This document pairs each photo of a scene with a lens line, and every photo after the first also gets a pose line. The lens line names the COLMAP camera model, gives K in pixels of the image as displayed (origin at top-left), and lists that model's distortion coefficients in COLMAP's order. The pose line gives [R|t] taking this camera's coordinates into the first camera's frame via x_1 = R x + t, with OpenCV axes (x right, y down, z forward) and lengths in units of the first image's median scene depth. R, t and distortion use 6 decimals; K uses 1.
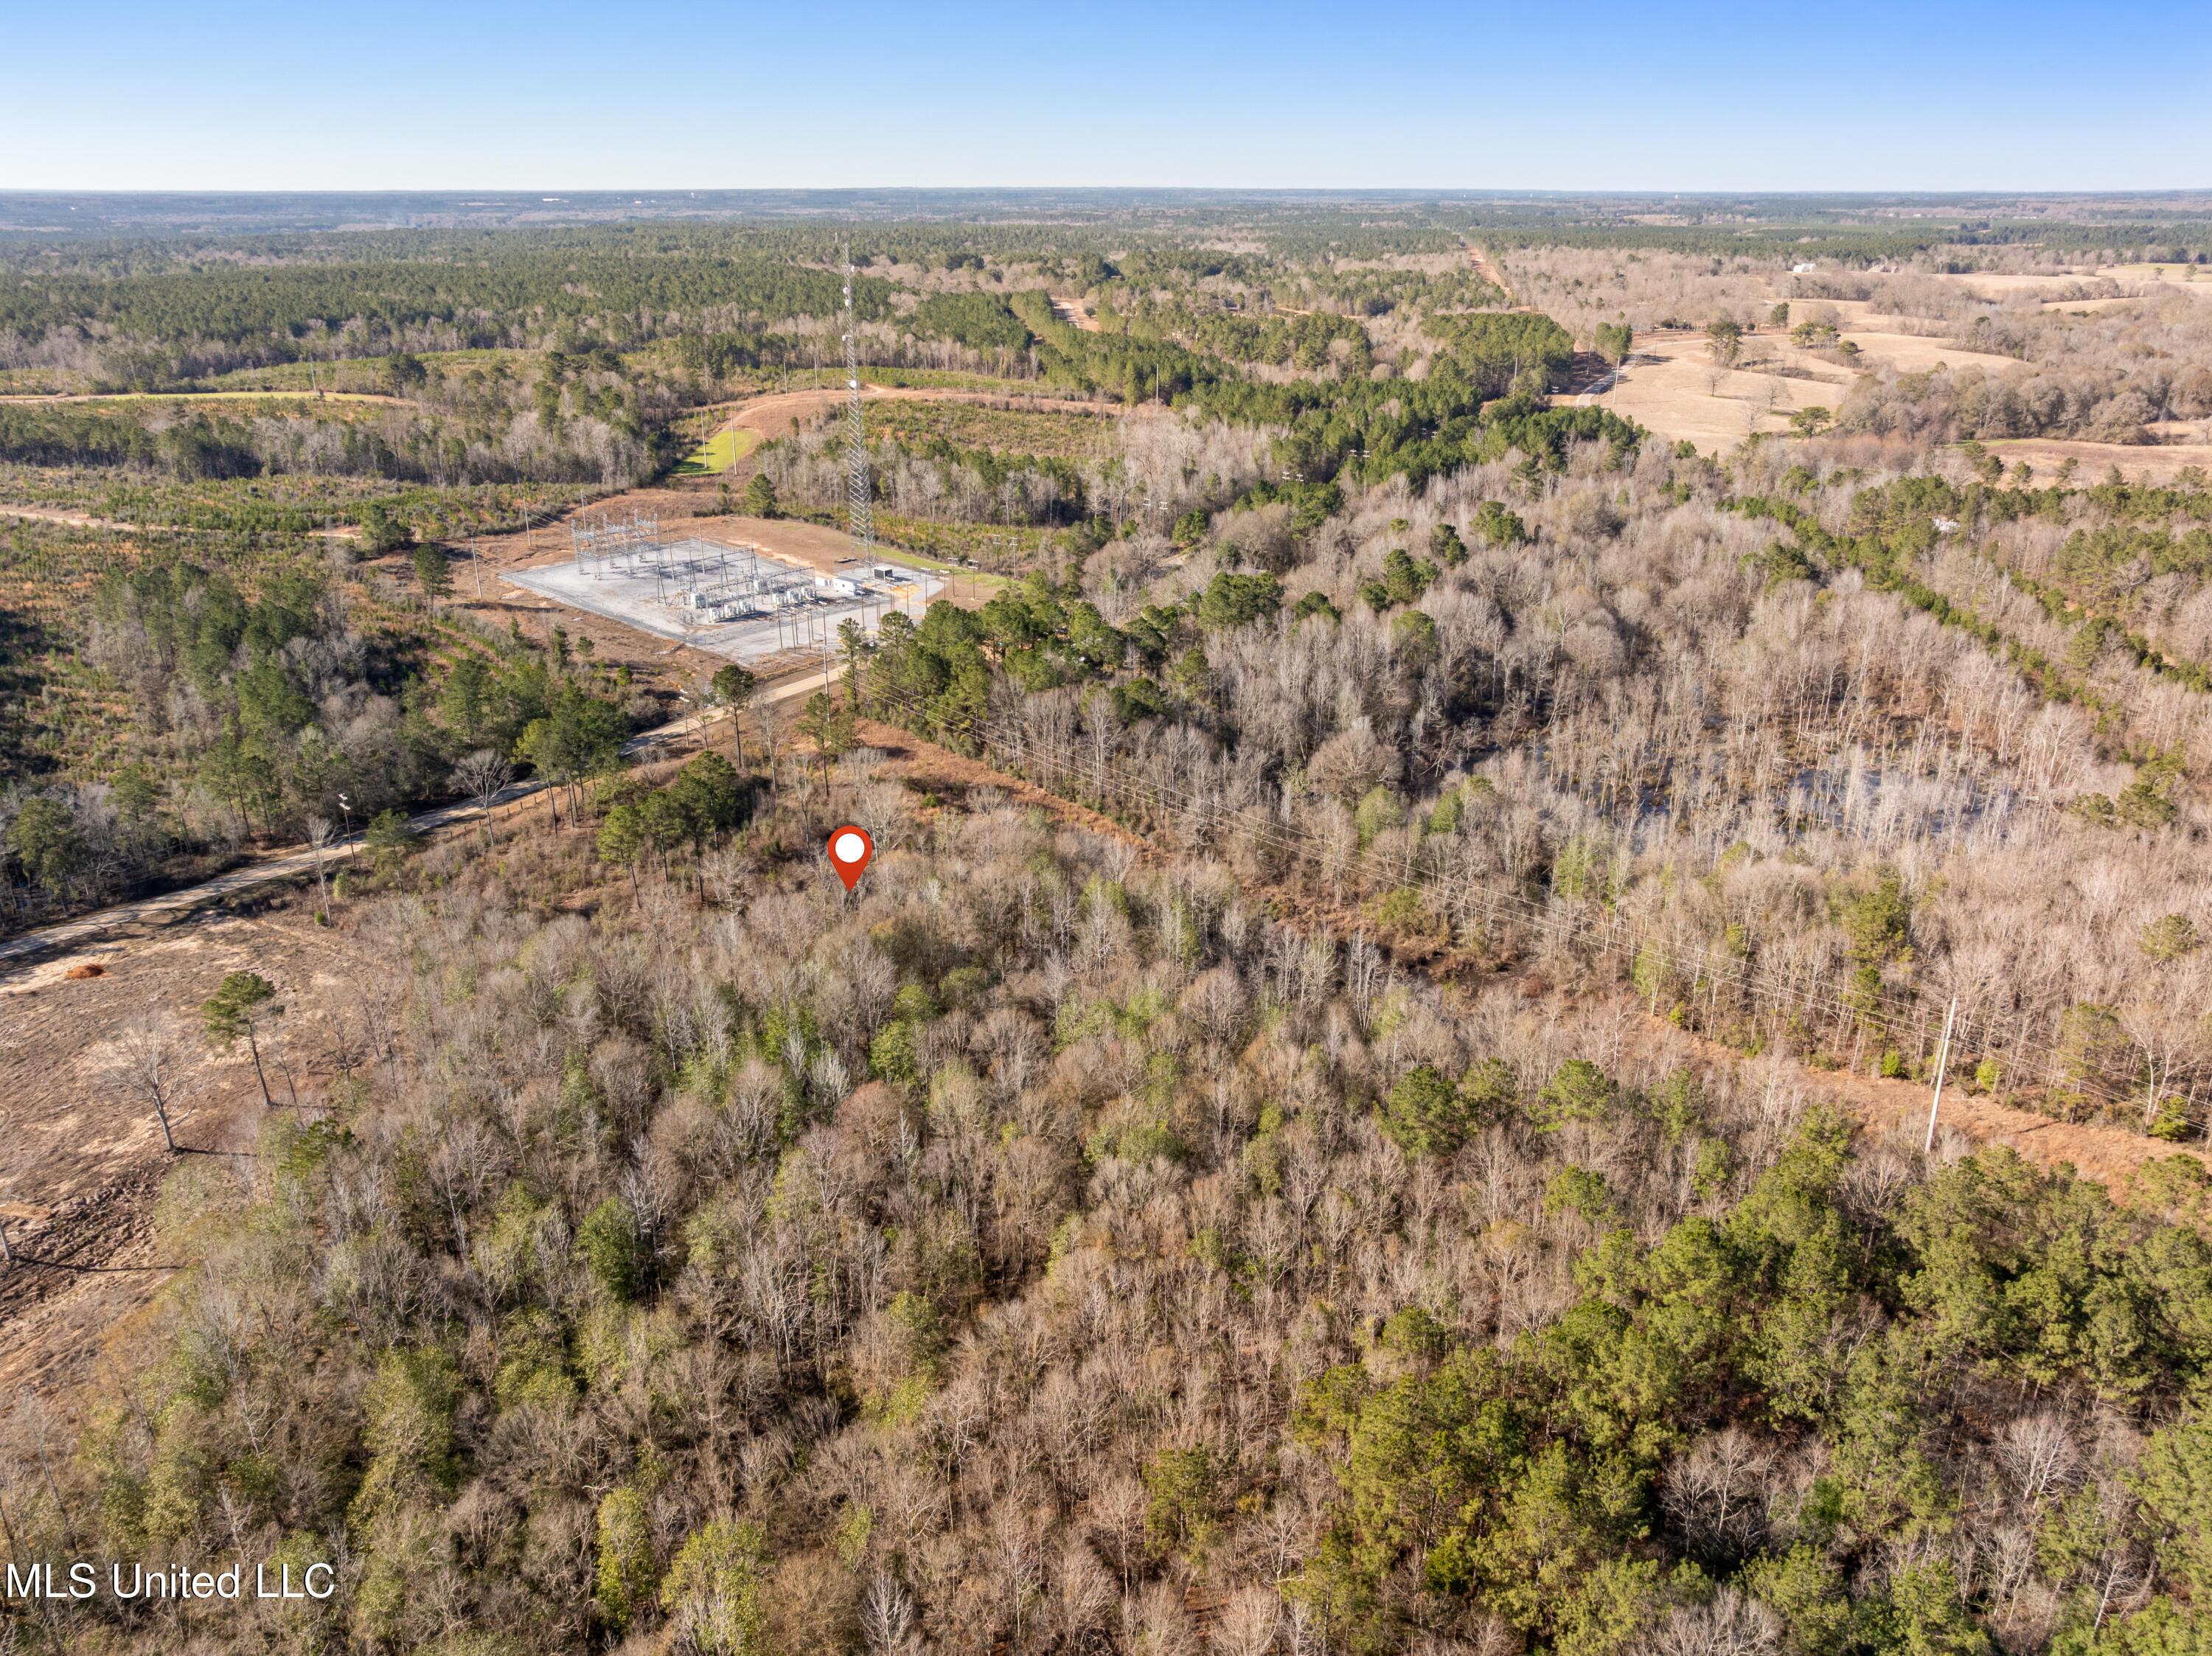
lens RADIAL K [[1573.9, 0, 1106.0], [0, 1573.9, 828.0], [0, 0, 1]] dist [-0.030123, -0.000572]
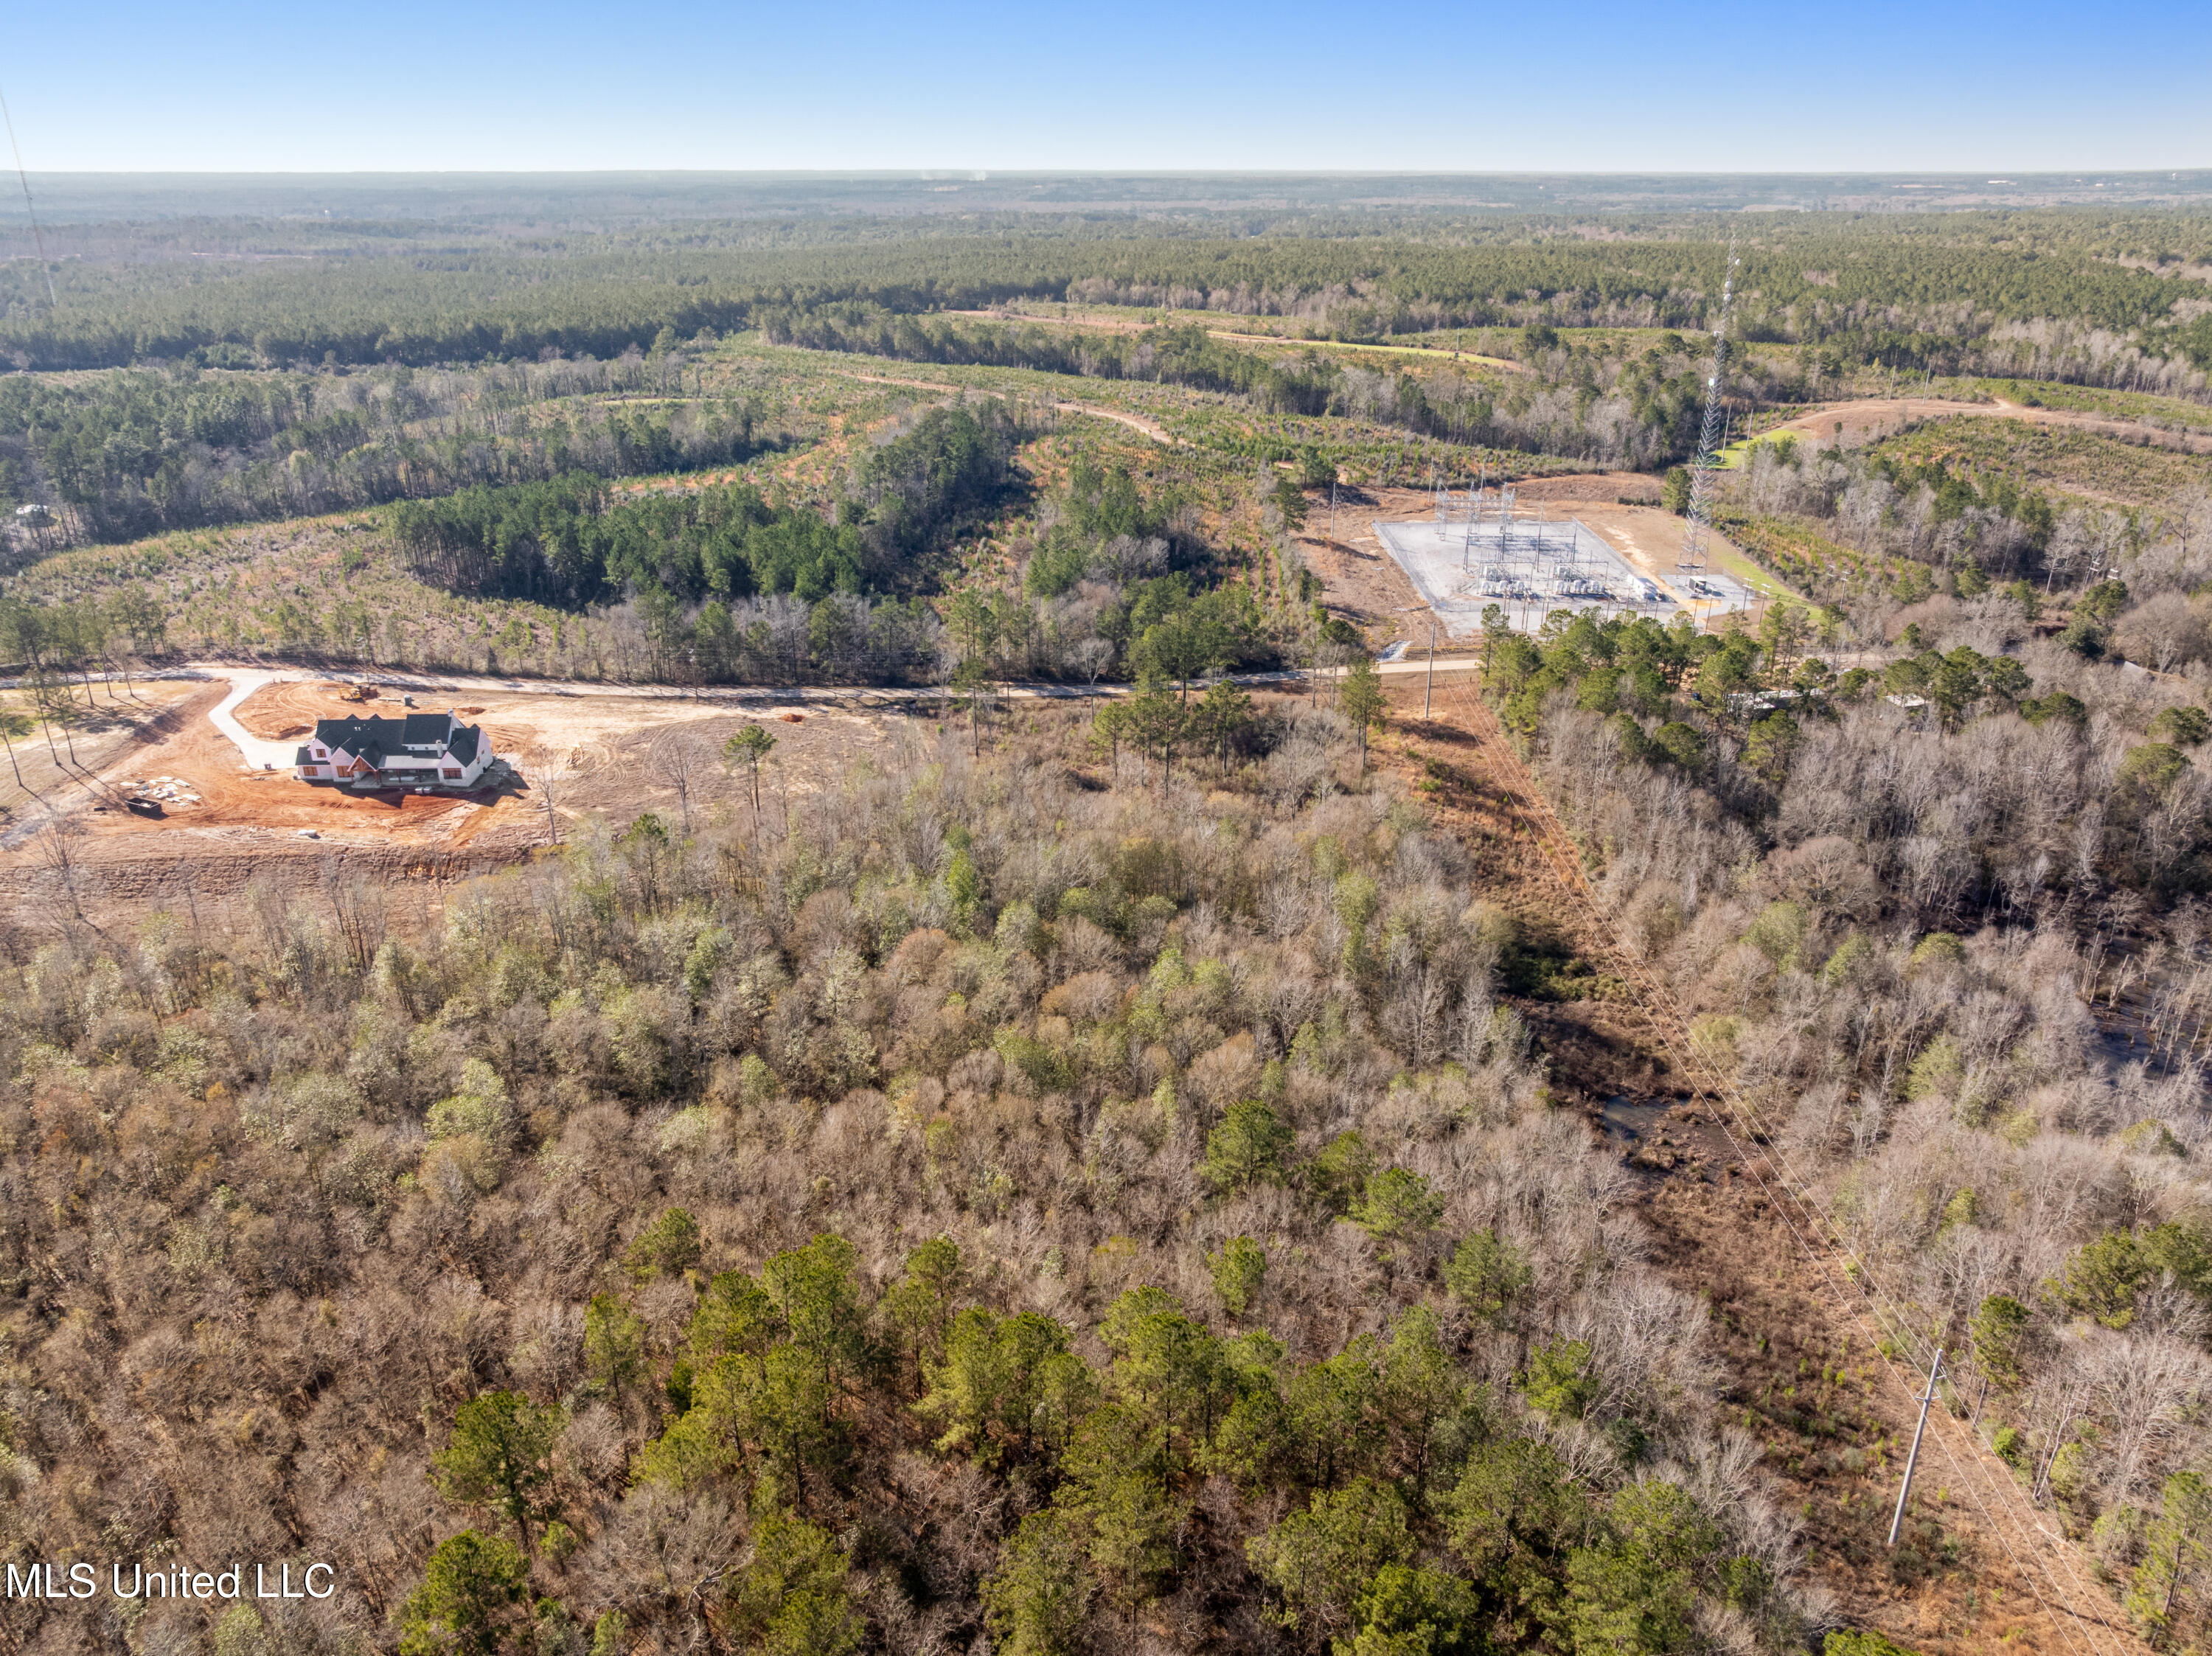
lens RADIAL K [[1573.9, 0, 1106.0], [0, 1573.9, 828.0], [0, 0, 1]] dist [-0.030123, -0.000572]
pose [[0.647830, 0.286844, -0.705717, 0.278584], [-0.278098, 0.951514, 0.131462, -0.039058], [0.709209, 0.111093, 0.696190, 0.087485]]
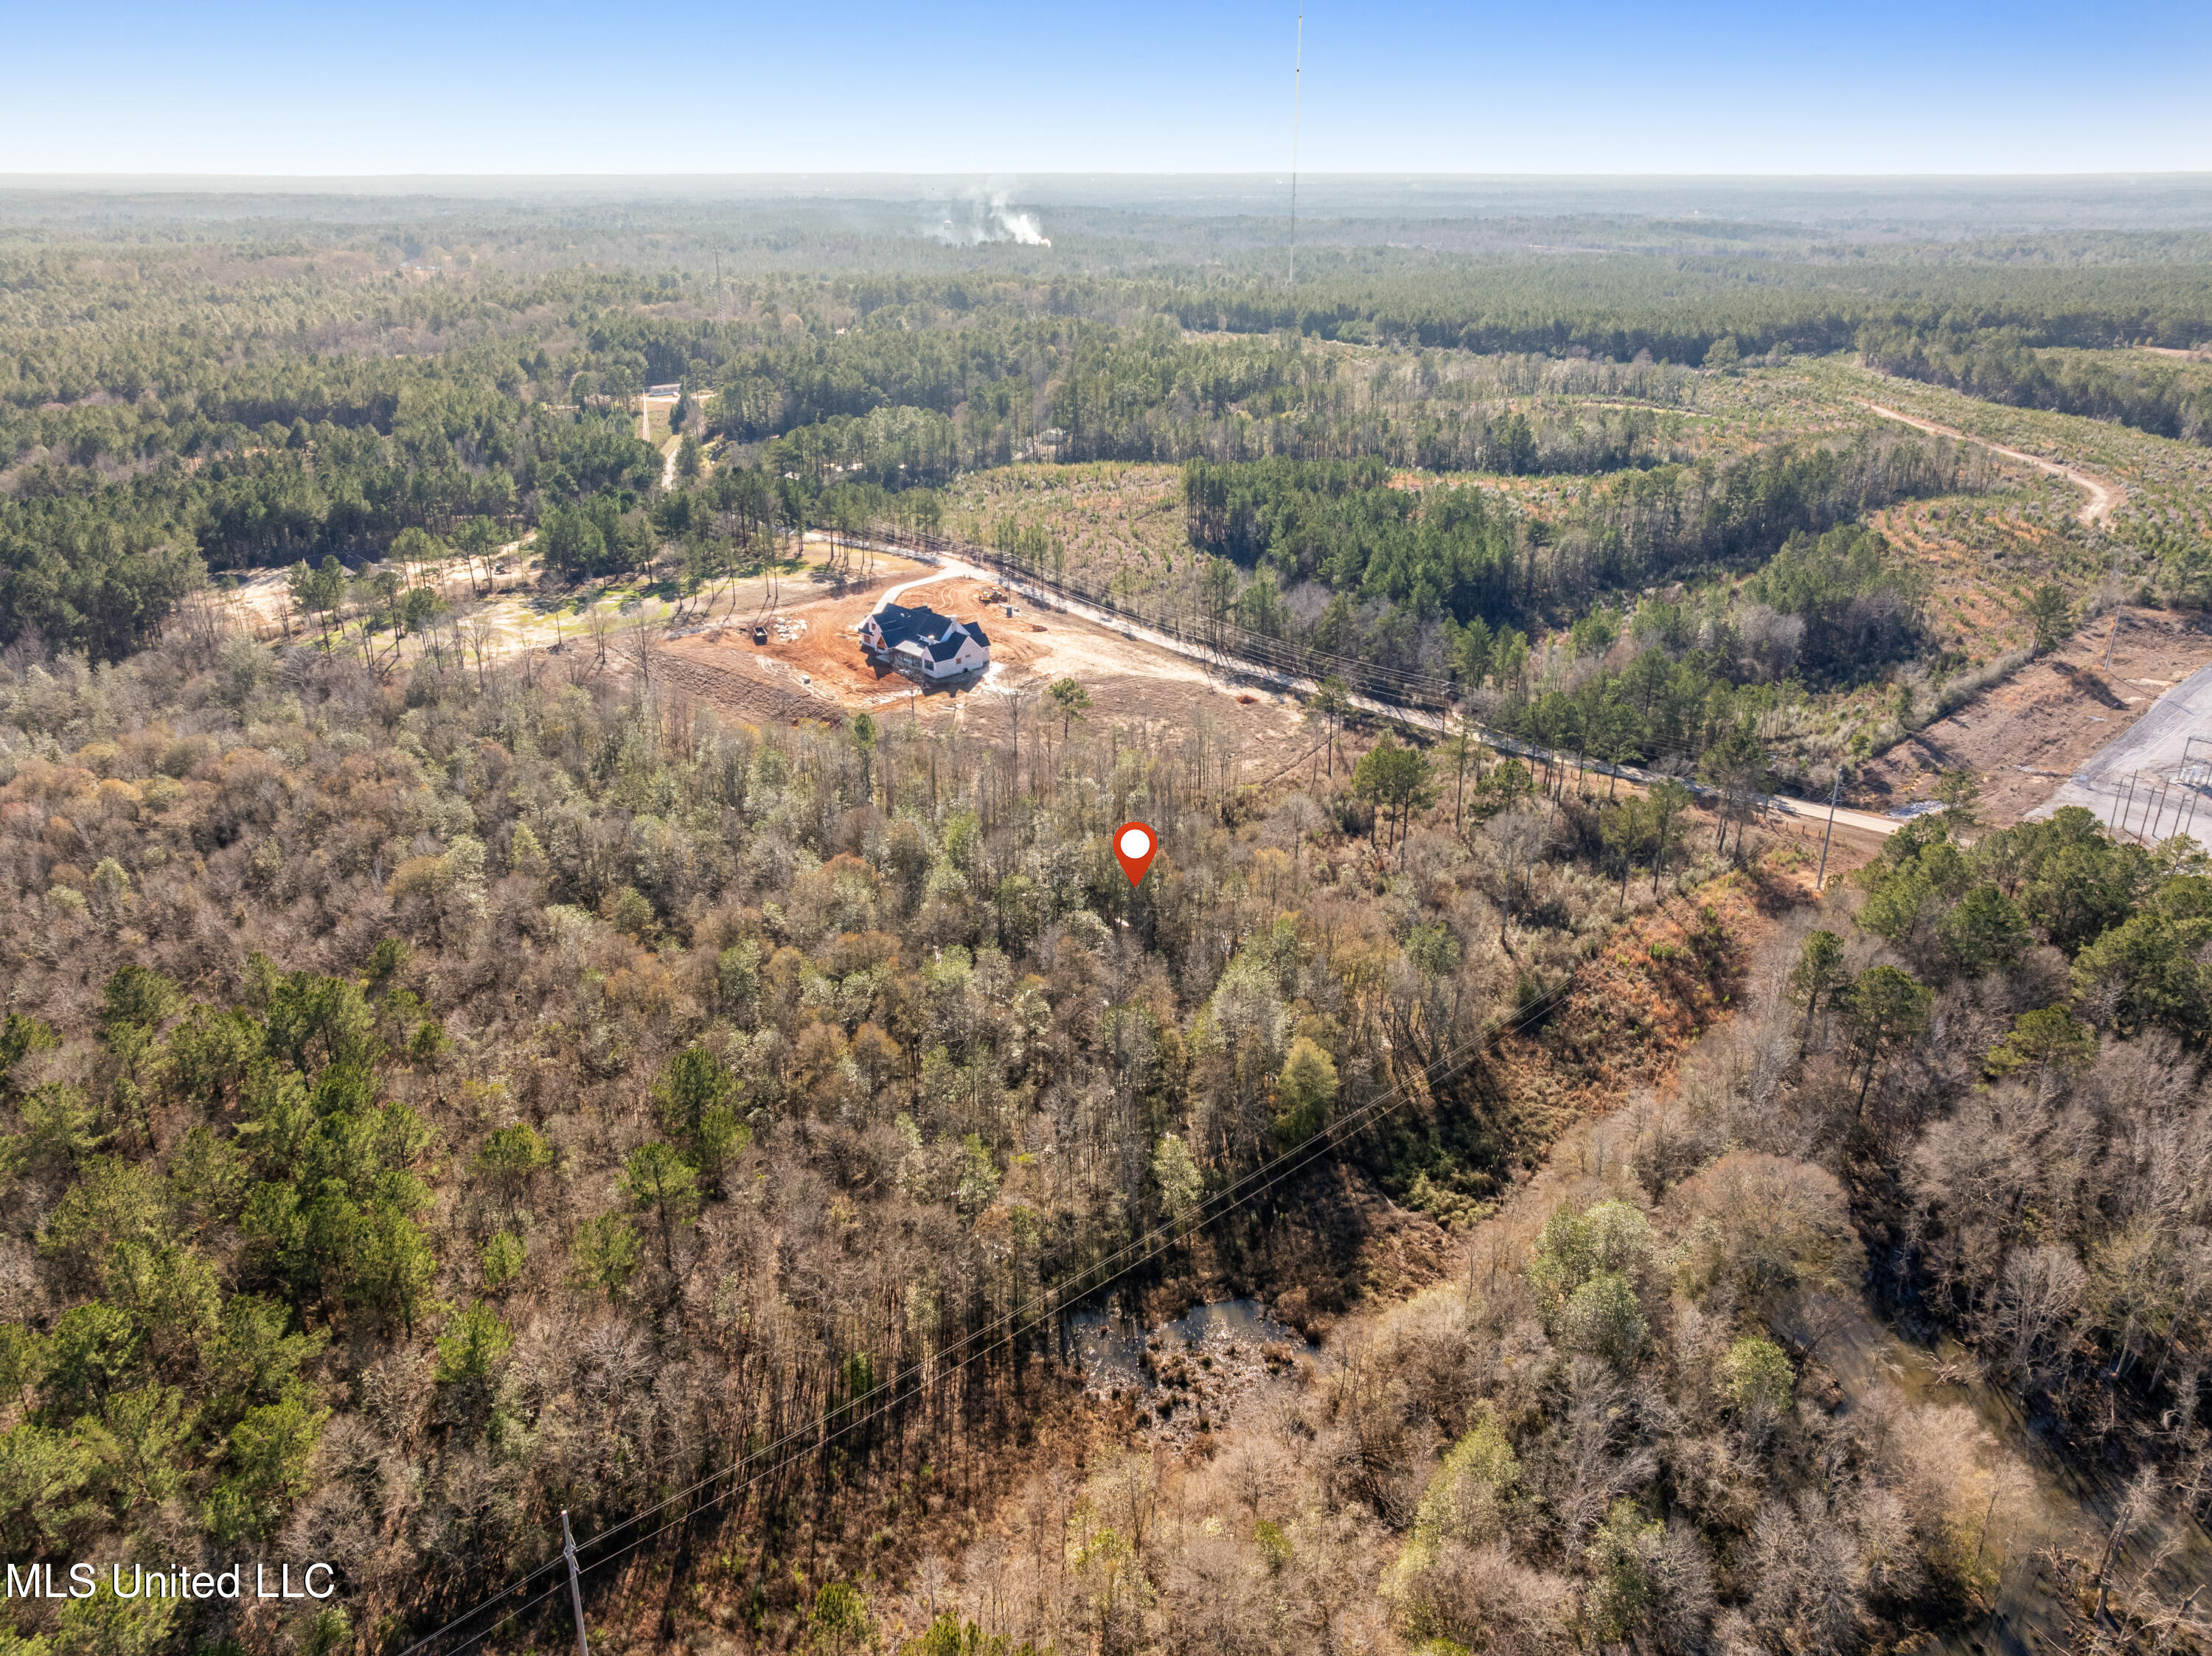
lens RADIAL K [[1573.9, 0, 1106.0], [0, 1573.9, 828.0], [0, 0, 1]] dist [-0.030123, -0.000572]
pose [[-0.138764, 0.372163, -0.917736, 0.364725], [-0.370052, 0.840088, 0.396628, -0.159062], [0.918589, 0.394648, 0.021145, 0.398797]]
